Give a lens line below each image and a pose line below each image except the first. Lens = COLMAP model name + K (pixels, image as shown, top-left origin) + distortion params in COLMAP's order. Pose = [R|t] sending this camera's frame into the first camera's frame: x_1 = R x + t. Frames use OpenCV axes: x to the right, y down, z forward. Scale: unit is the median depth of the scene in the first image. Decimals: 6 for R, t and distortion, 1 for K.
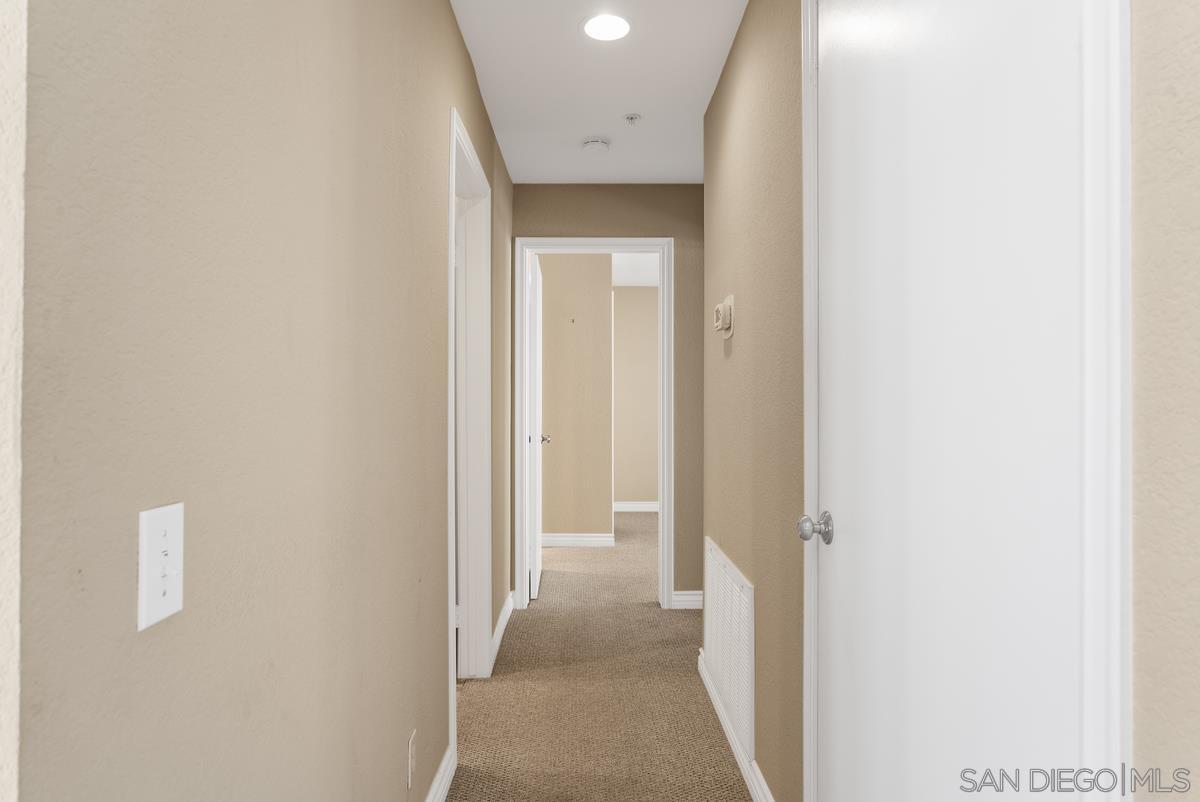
lens RADIAL K [[714.5, 0, 596.5], [0, 714.5, 400.8], [0, 0, 1]] dist [-0.022838, 0.000194]
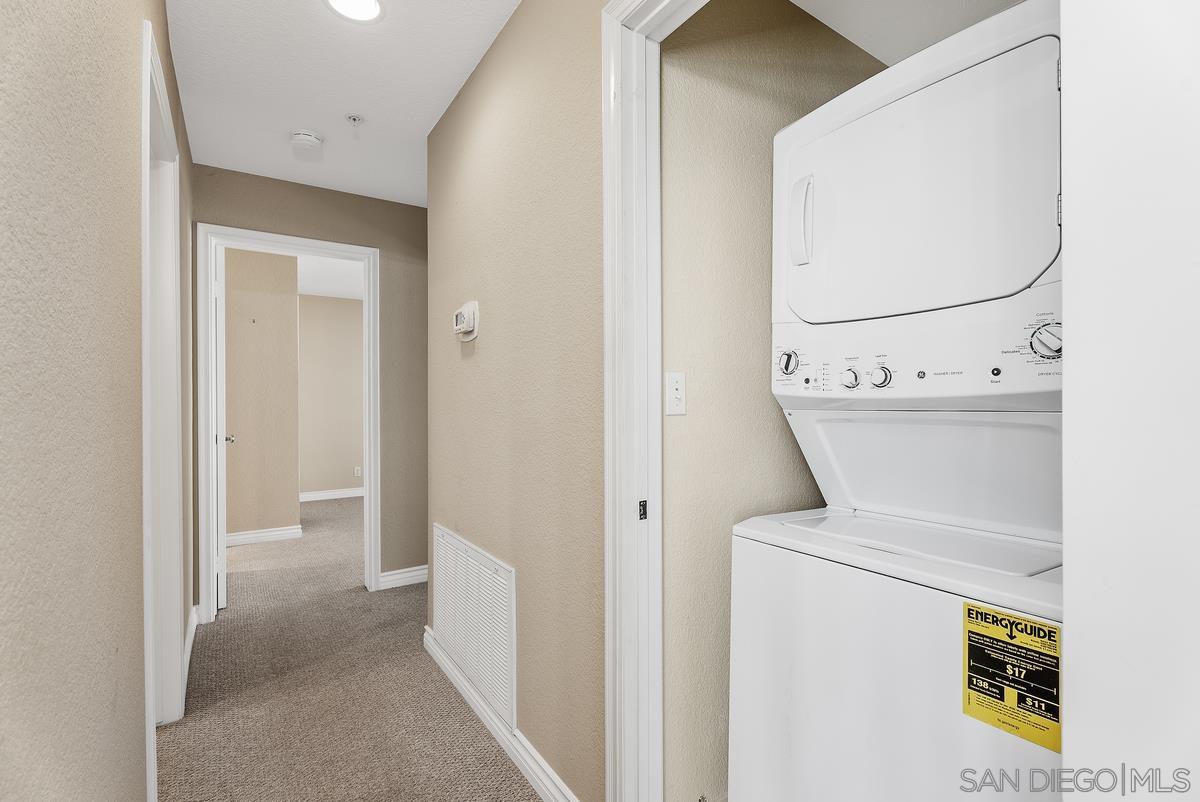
lens RADIAL K [[539.4, 0, 605.0], [0, 539.4, 400.7], [0, 0, 1]] dist [0.002925, -0.000809]
pose [[0.831219, -0.003724, 0.555933, -0.066175], [0.001362, 0.999988, 0.004662, -0.000042], [-0.555944, -0.003118, 0.831214, 0.128969]]
